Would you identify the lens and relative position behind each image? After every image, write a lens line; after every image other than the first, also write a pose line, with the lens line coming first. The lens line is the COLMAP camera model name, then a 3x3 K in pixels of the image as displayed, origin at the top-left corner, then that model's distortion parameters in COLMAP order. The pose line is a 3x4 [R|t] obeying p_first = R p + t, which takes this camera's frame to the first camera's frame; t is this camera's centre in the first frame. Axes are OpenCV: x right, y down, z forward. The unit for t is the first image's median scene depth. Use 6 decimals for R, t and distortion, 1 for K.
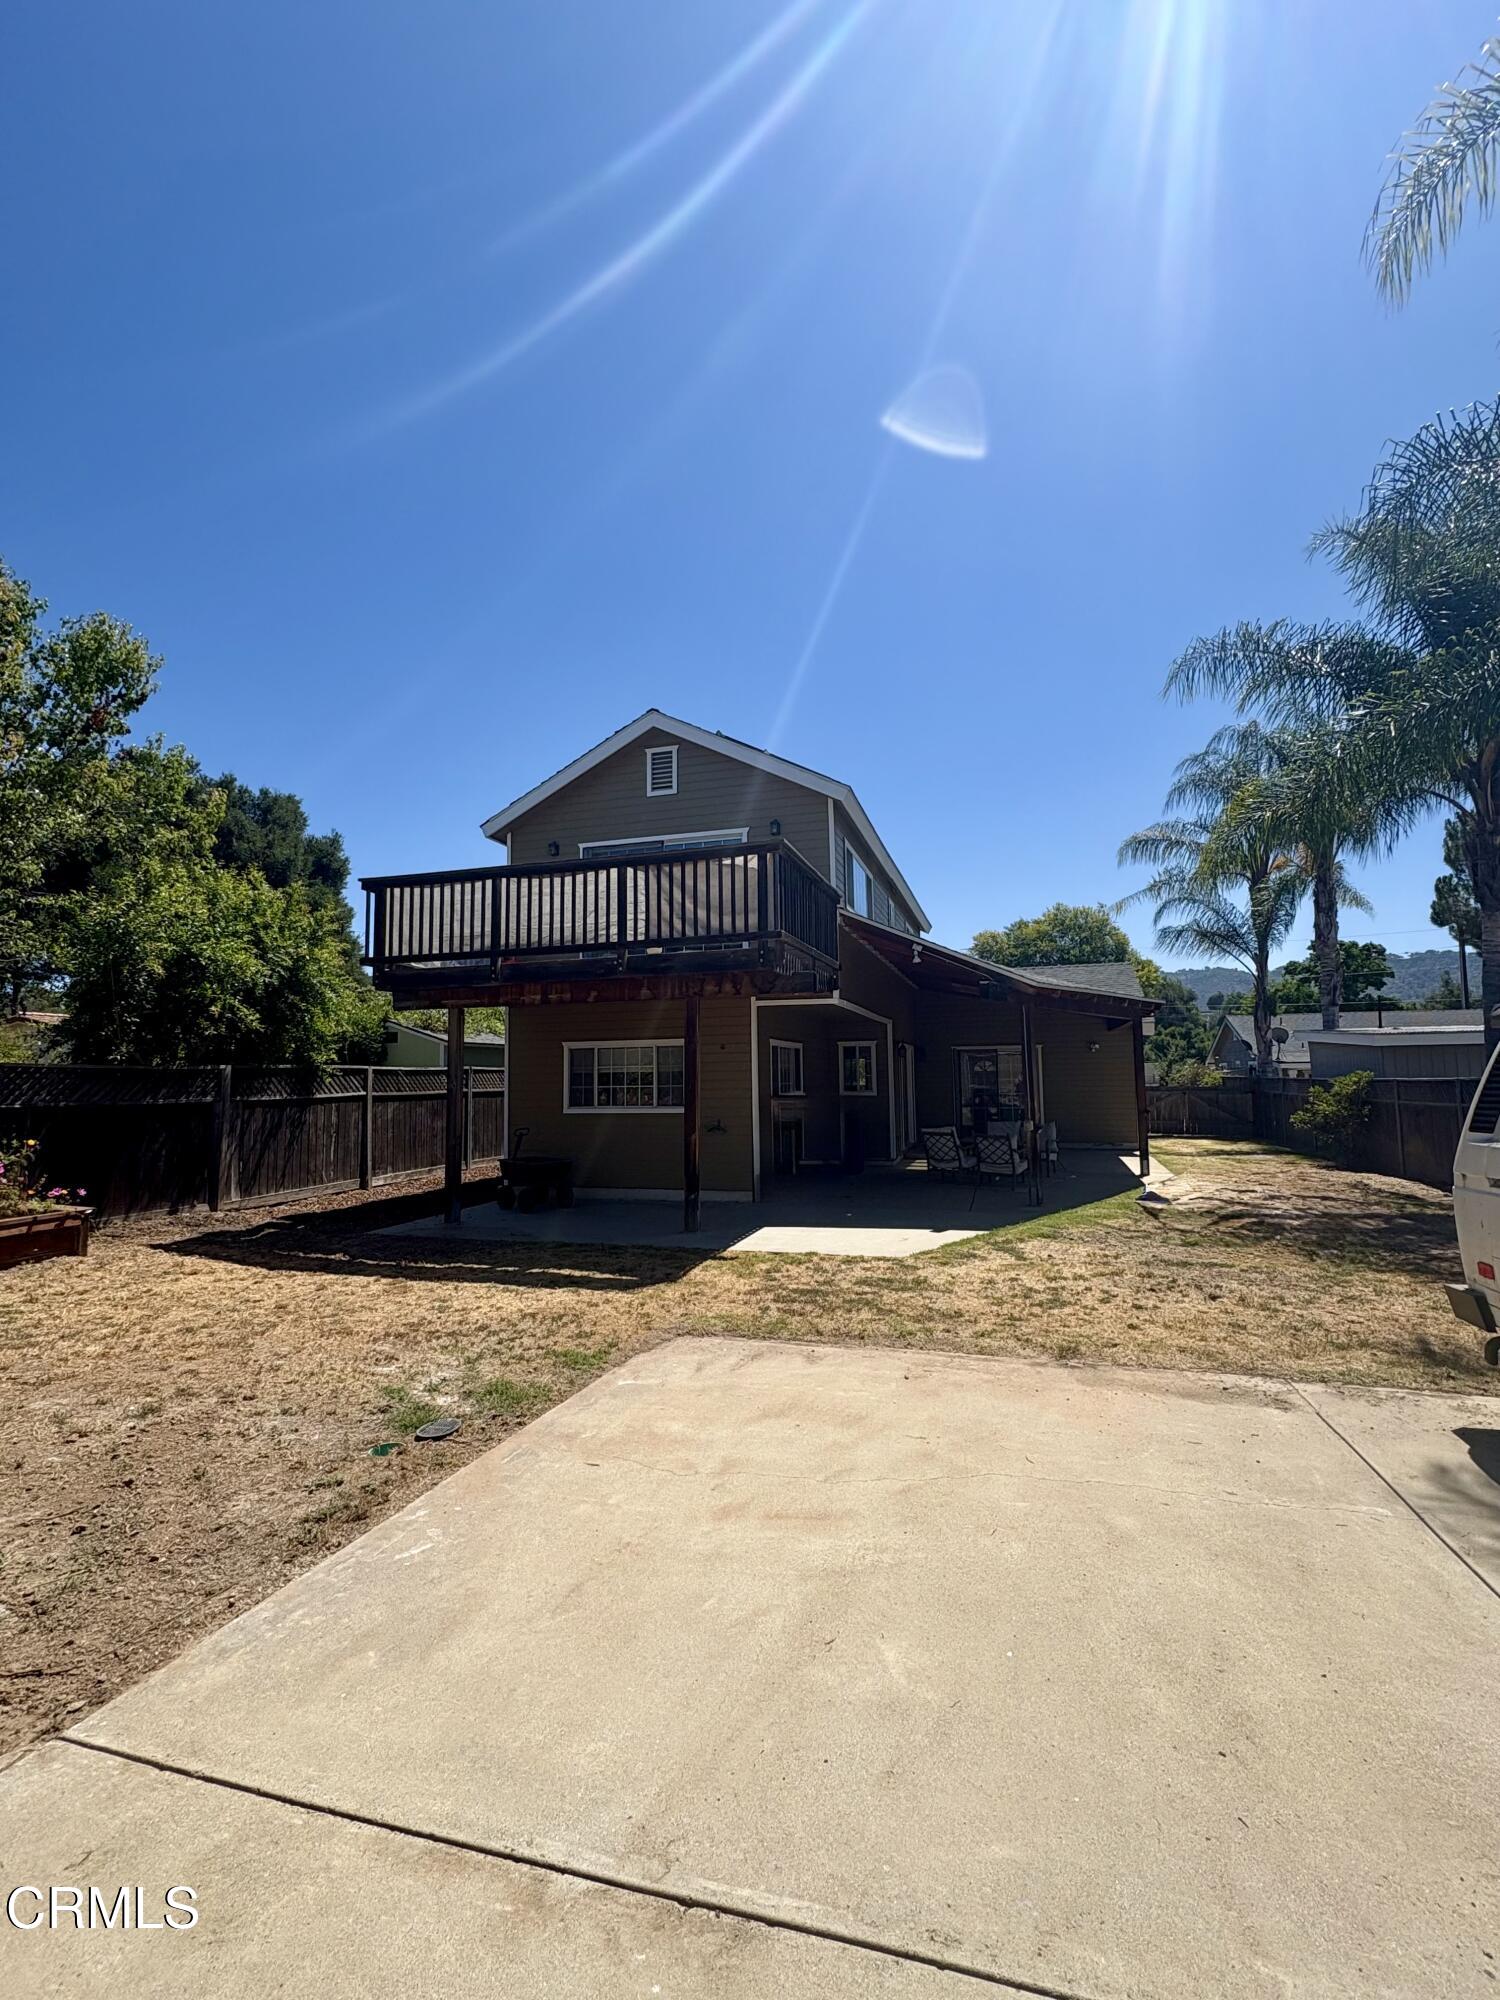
lens RADIAL K [[886.2, 0, 749.9], [0, 886.2, 1002.1], [0, 0, 1]] dist [-0.002128, 0.000074]
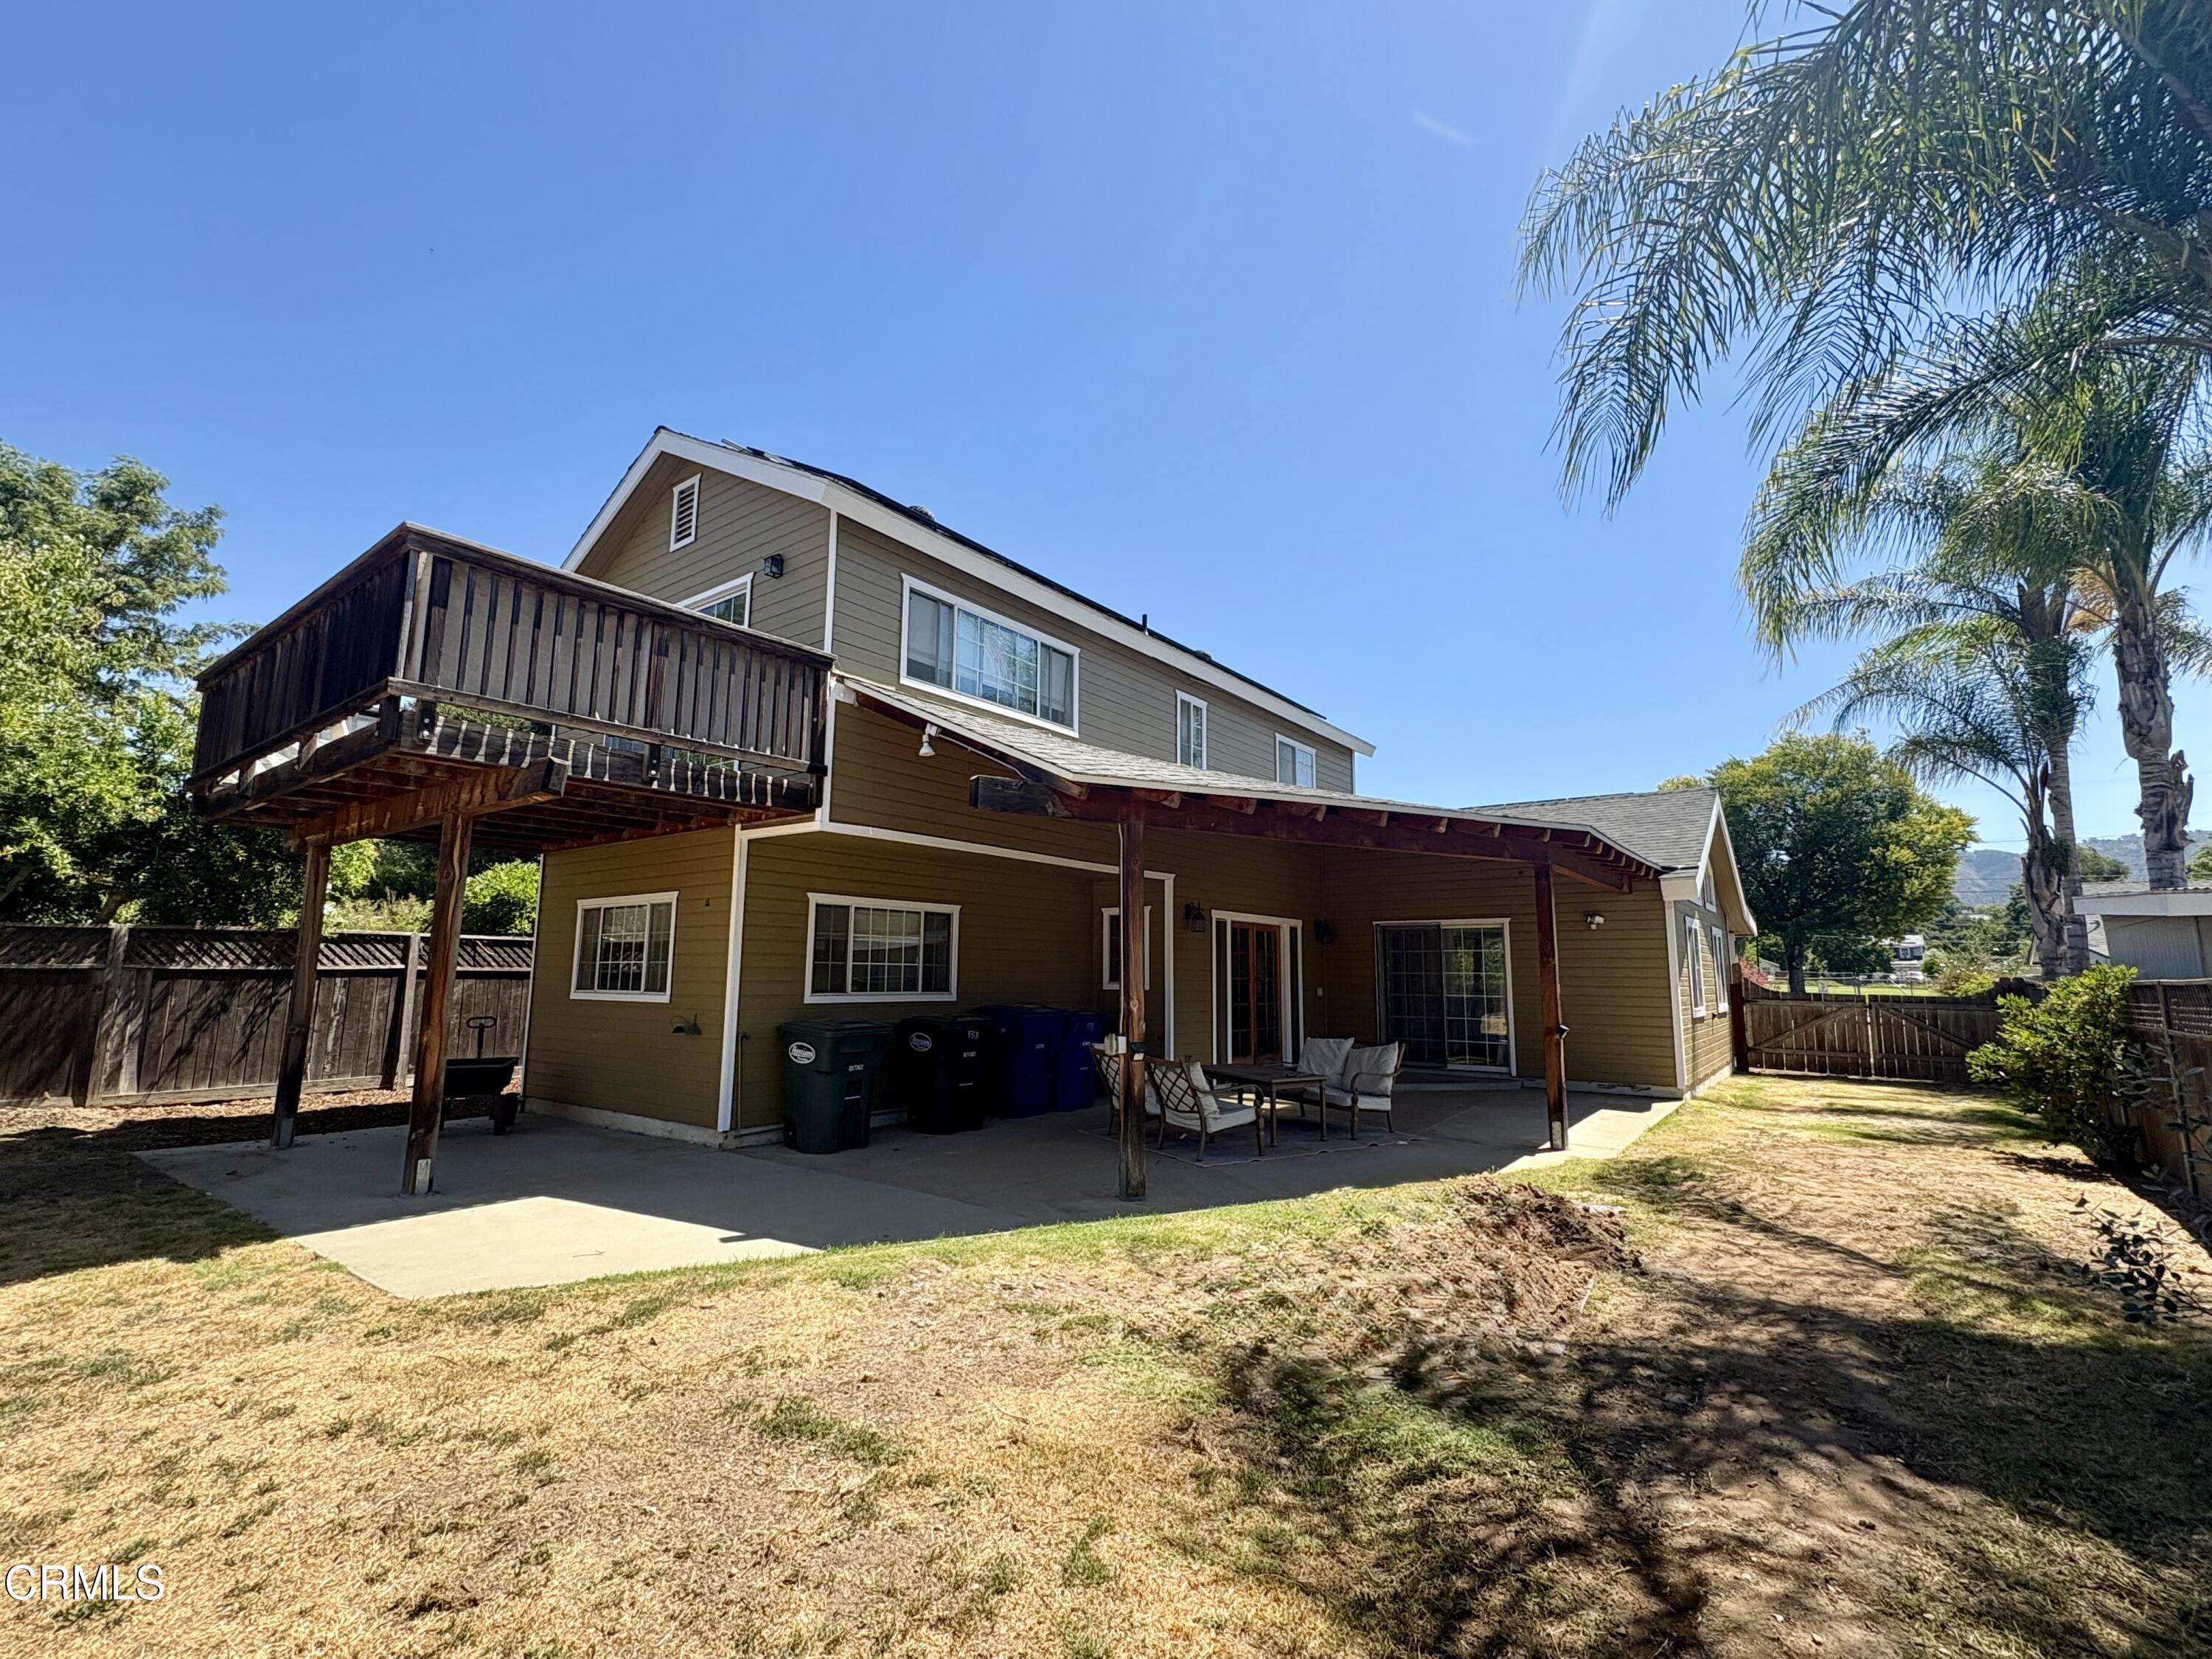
lens RADIAL K [[980.2, 0, 1108.3], [0, 980.2, 825.1], [0, 0, 1]] dist [-0.002128, 0.000074]
pose [[0.938935, -0.031399, -0.342660, 0.465751], [0.010220, 0.997933, -0.063441, 0.039219], [0.343944, 0.056065, 0.937315, 0.387963]]
